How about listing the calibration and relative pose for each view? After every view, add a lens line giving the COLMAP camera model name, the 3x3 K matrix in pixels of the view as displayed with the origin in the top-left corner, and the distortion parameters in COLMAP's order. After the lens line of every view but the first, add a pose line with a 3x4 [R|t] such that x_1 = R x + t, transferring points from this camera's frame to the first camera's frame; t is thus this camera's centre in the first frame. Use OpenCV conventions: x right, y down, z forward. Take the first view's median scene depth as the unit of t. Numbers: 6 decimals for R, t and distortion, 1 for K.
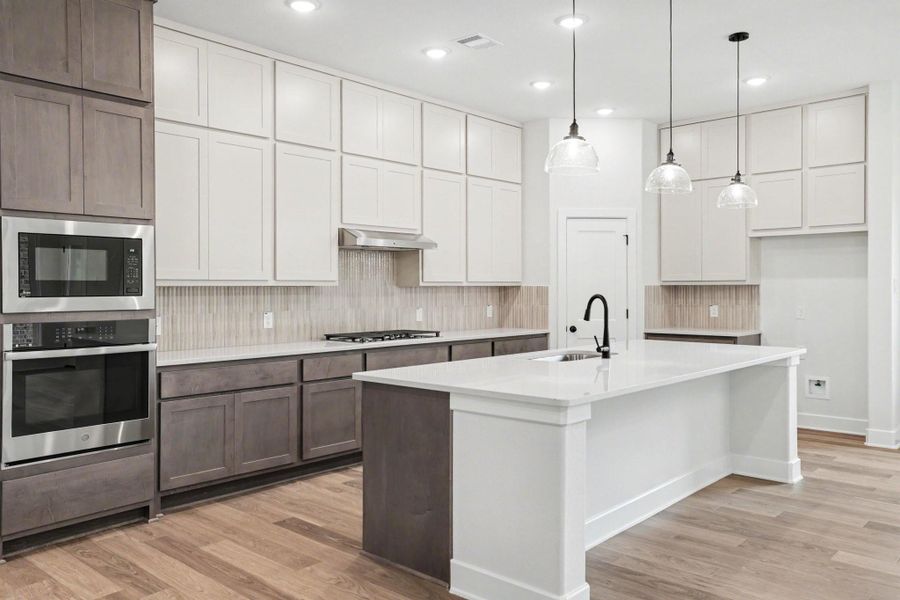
lens RADIAL K [[705.7, 0, 450.4], [0, 705.7, 299.7], [0, 0, 1]] dist [0.046548, 0.014265]
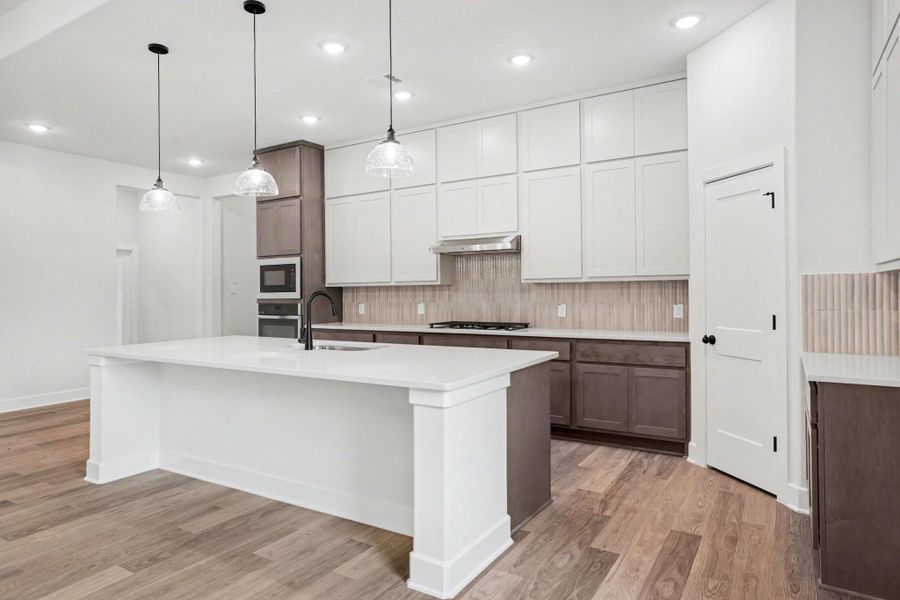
lens RADIAL K [[543.1, 0, 454.2], [0, 543.1, 295.7], [0, 0, 1]] dist [-0.001955, 0.008595]
pose [[0.182690, 0.008646, -0.983133, 0.918581], [-0.005717, 0.999954, 0.007732, -0.007142], [0.983154, 0.004208, 0.182731, 0.908215]]
